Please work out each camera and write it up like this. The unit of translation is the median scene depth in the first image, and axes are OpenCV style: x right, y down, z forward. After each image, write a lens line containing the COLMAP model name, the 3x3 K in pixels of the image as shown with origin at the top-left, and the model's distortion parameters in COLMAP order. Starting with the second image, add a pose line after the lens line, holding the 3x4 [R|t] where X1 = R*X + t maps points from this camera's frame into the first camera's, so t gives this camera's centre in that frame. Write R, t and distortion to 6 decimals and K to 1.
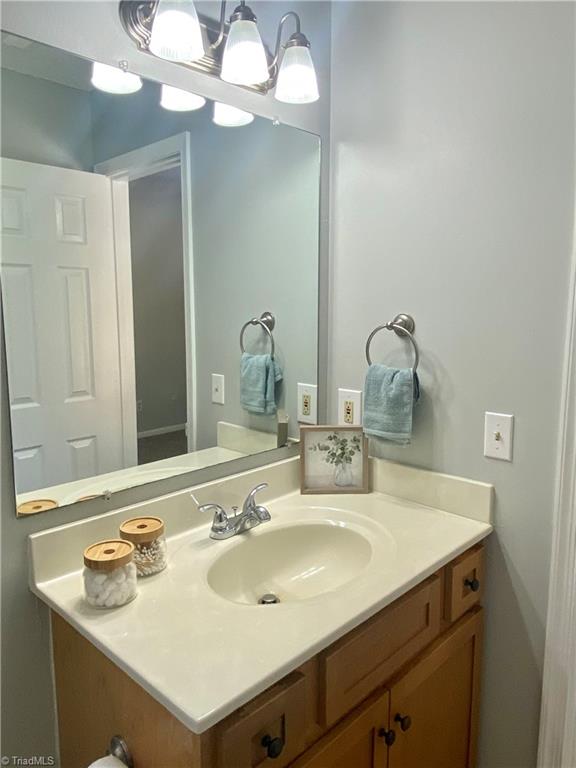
lens RADIAL K [[554.2, 0, 288.0], [0, 554.2, 384.0], [0, 0, 1]] dist [-0.007931, -0.003088]
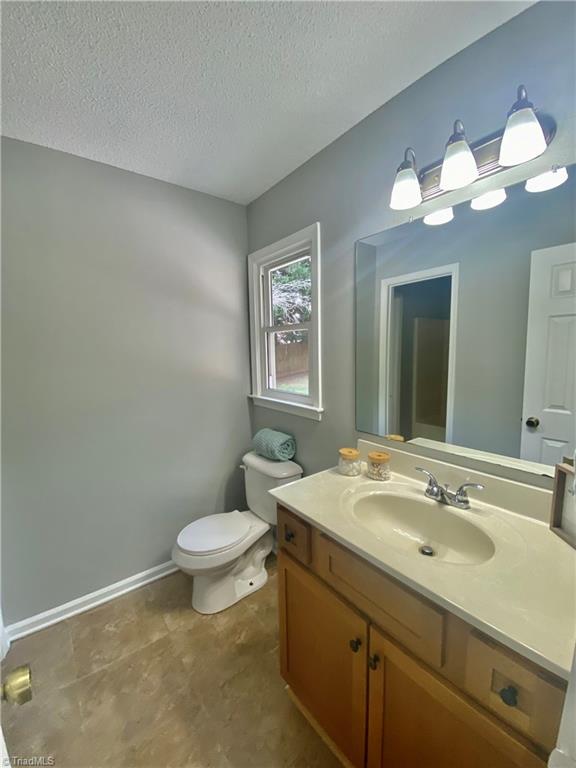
lens RADIAL K [[311.0, 0, 288.0], [0, 311.0, 384.0], [0, 0, 1]] dist [0.038602, -0.027895]
pose [[-0.144753, 0.119429, -0.982234, 0.737463], [-0.120514, 0.983170, 0.137304, -0.099671], [0.982101, 0.138248, -0.127924, 0.658168]]
